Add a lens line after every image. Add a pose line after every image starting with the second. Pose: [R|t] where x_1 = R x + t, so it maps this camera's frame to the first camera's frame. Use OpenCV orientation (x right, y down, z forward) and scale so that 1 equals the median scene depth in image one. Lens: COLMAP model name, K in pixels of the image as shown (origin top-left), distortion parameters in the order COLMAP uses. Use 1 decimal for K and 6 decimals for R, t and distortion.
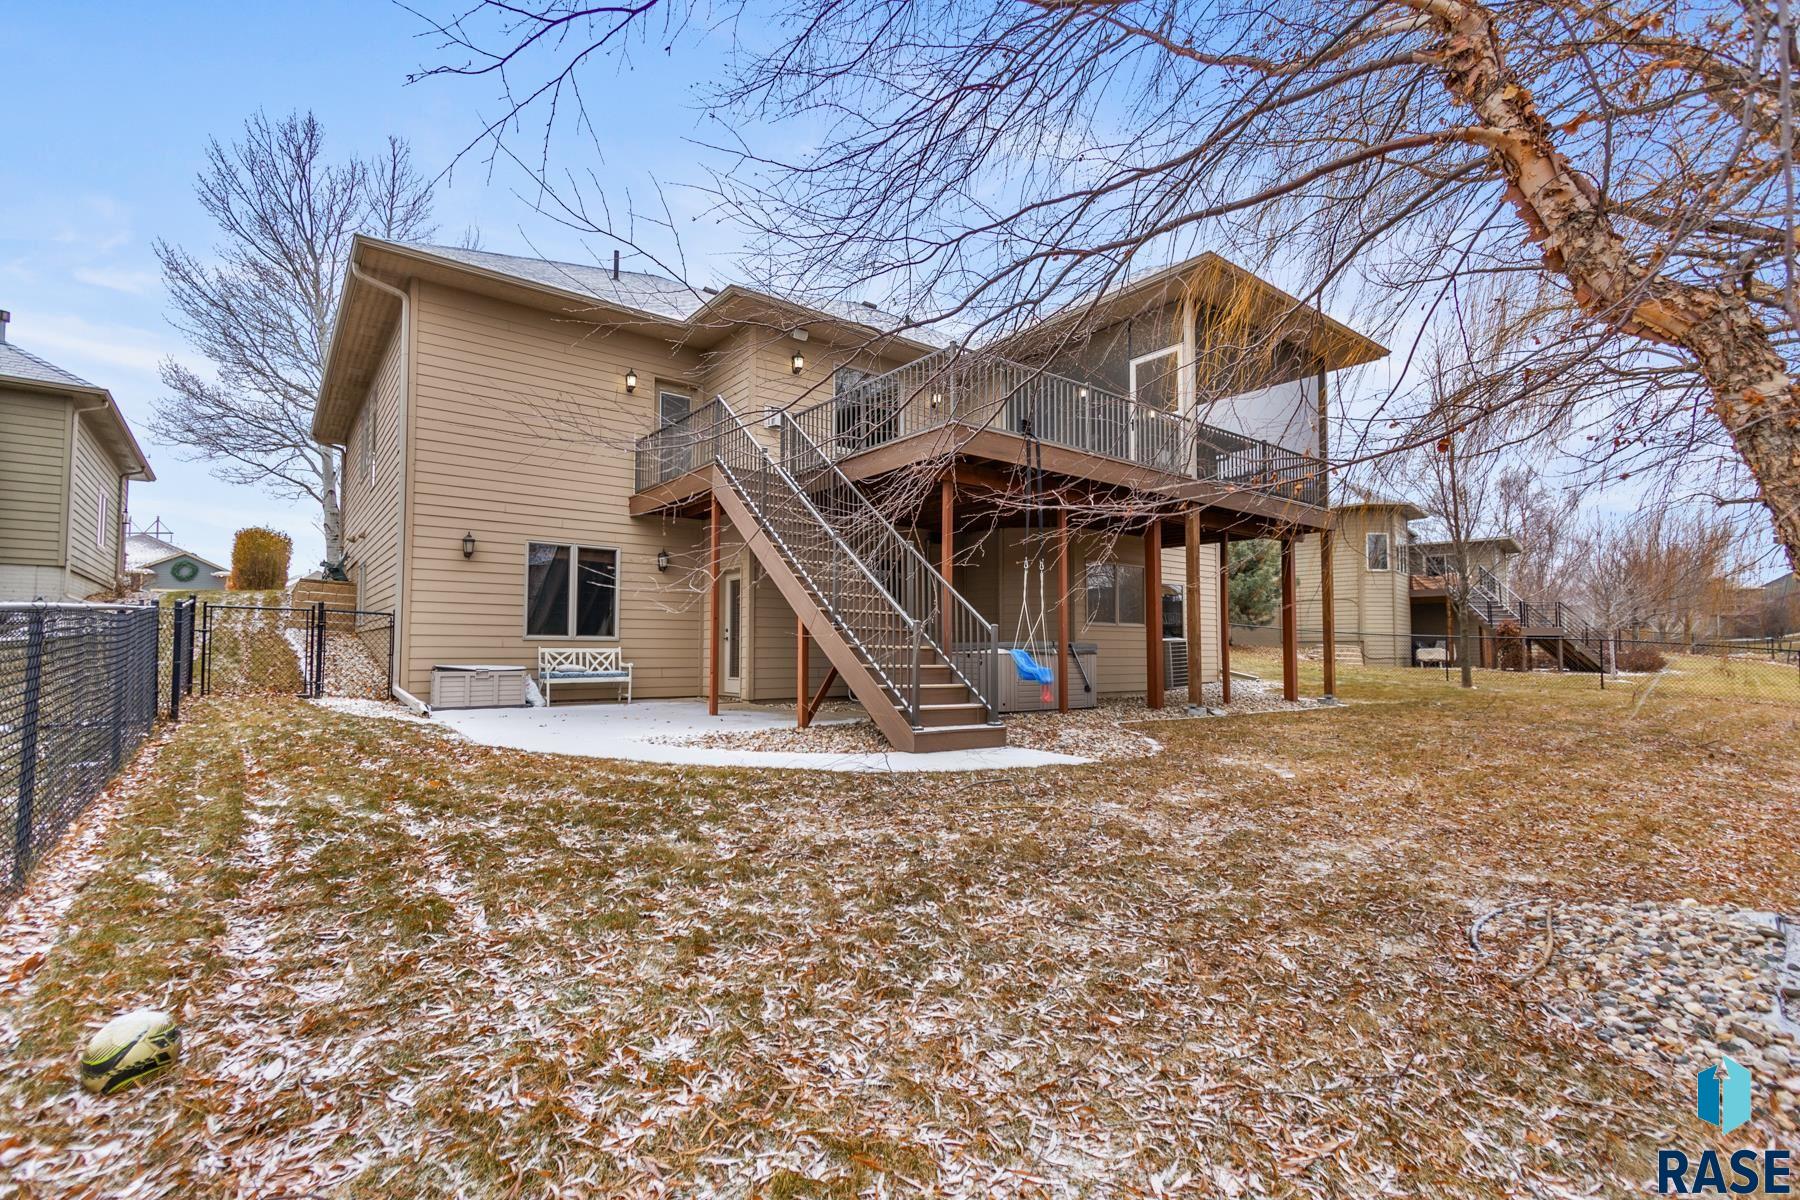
lens RADIAL K [[821.0, 0, 903.9], [0, 821.0, 605.1], [0, 0, 1]] dist [-0.001878, -0.001640]
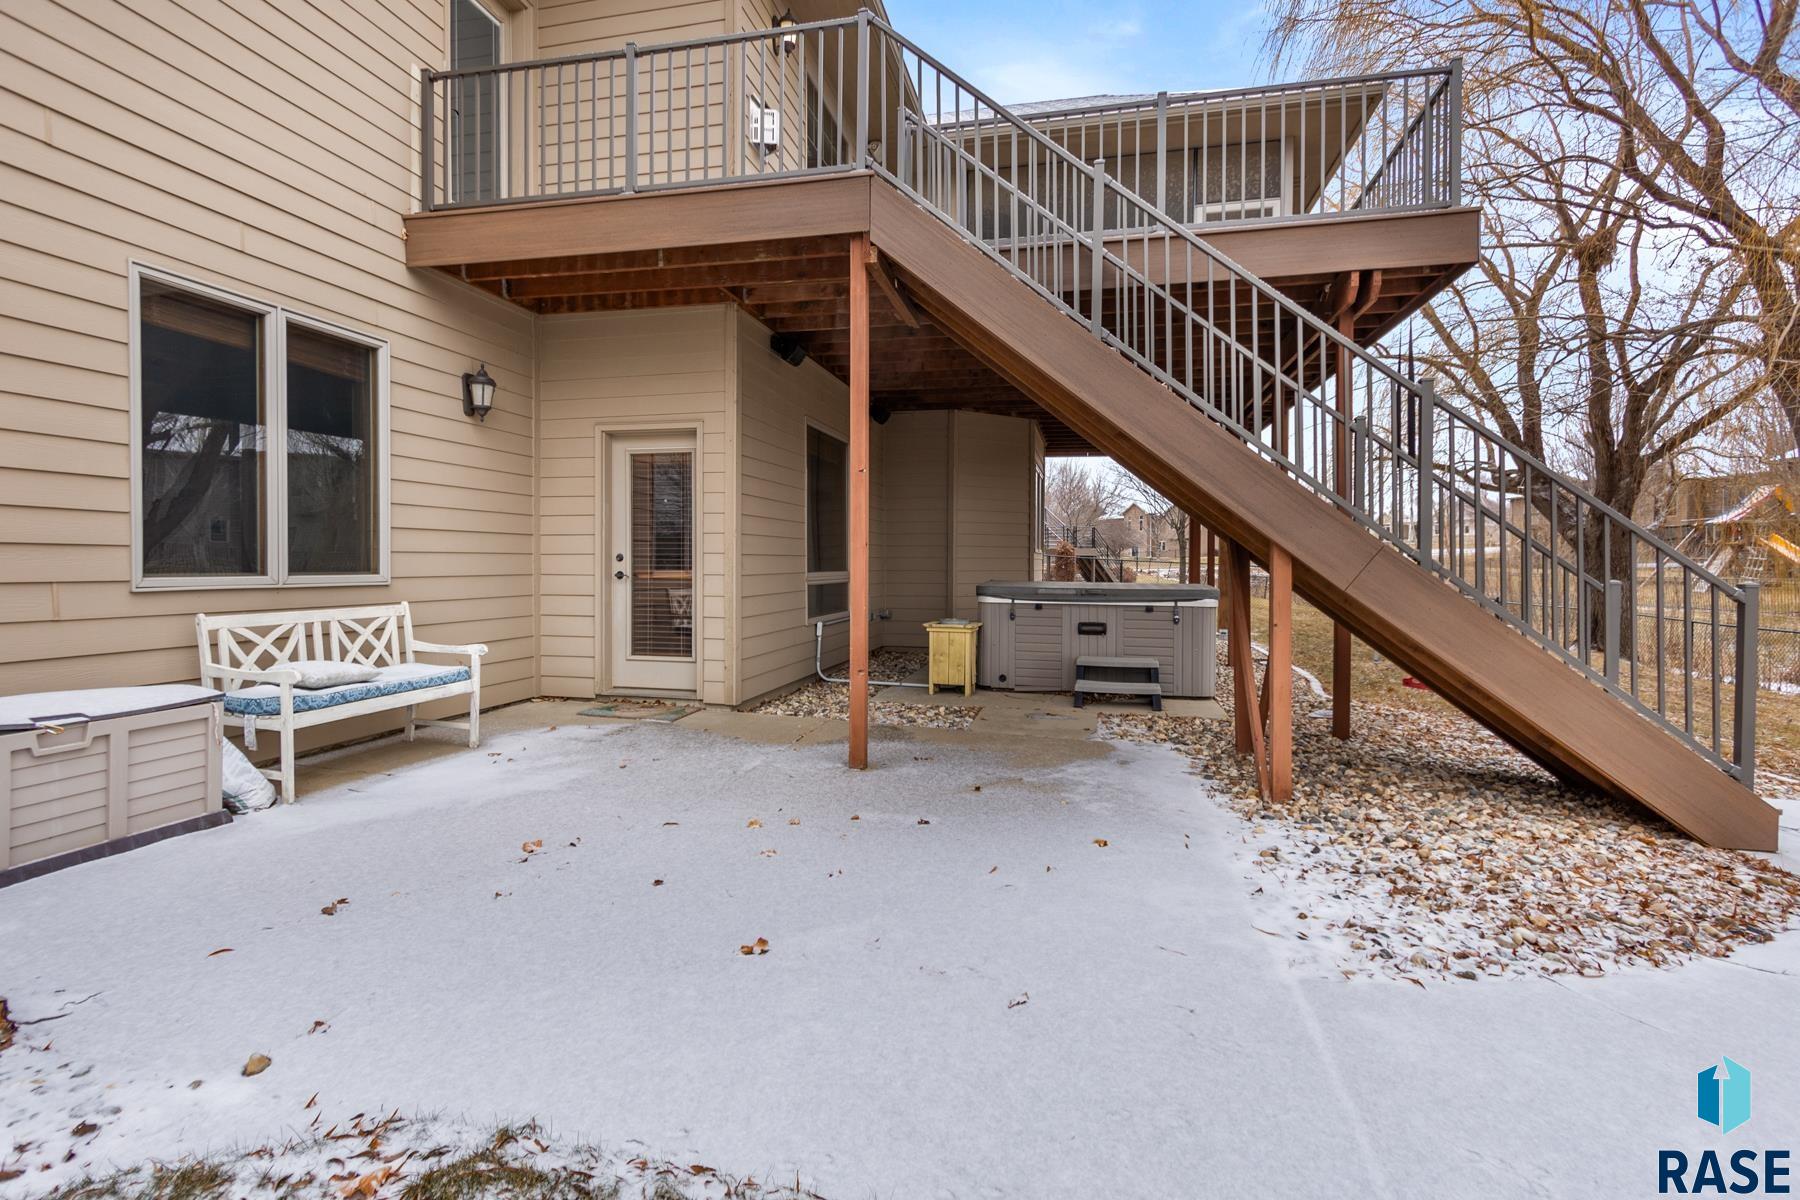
lens RADIAL K [[821.0, 0, 883.6], [0, 821.0, 557.5], [0, 0, 1]] dist [-0.001878, -0.001640]
pose [[0.762516, 0.004174, 0.646956, -0.436507], [-0.041603, 0.998226, 0.042594, 0.004654], [-0.645630, -0.059394, 0.761337, 0.575541]]
